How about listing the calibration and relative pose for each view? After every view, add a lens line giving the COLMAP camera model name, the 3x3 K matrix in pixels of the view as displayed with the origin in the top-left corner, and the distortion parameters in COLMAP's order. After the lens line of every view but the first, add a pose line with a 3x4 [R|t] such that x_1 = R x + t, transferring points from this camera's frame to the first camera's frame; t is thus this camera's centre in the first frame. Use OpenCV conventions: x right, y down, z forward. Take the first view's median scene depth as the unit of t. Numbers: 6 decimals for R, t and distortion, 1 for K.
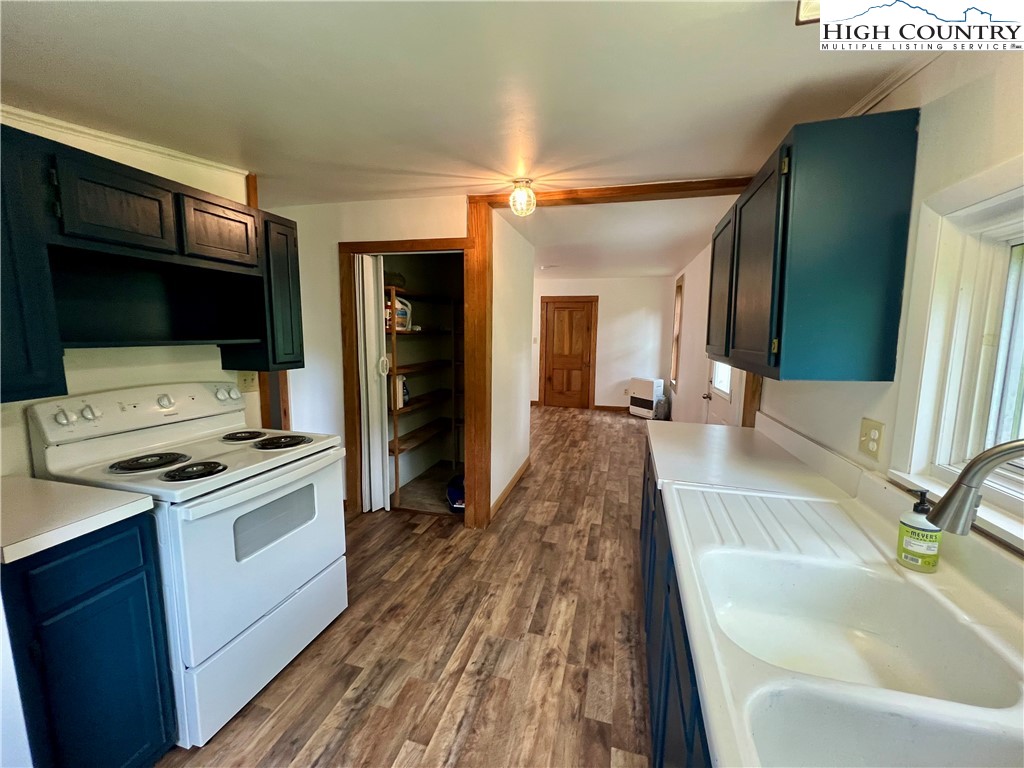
lens RADIAL K [[410.2, 0, 513.1], [0, 410.2, 382.9], [0, 0, 1]] dist [0.001288, 0.000202]
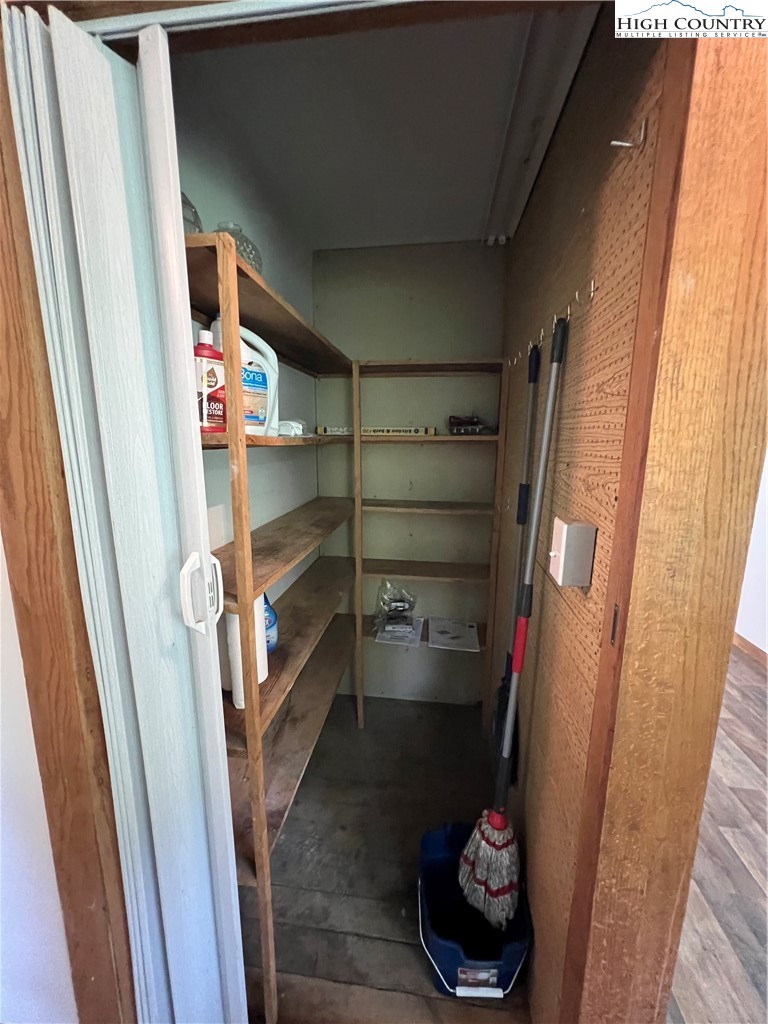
lens RADIAL K [[407.1, 0, 384.0], [0, 407.1, 512.0], [0, 0, 1]] dist [0.000451, 0.000062]
pose [[0.990704, -0.030091, 0.132662, -0.225190], [0.020813, 0.997275, 0.070781, -0.093693], [-0.134431, -0.067362, 0.988631, 0.706974]]
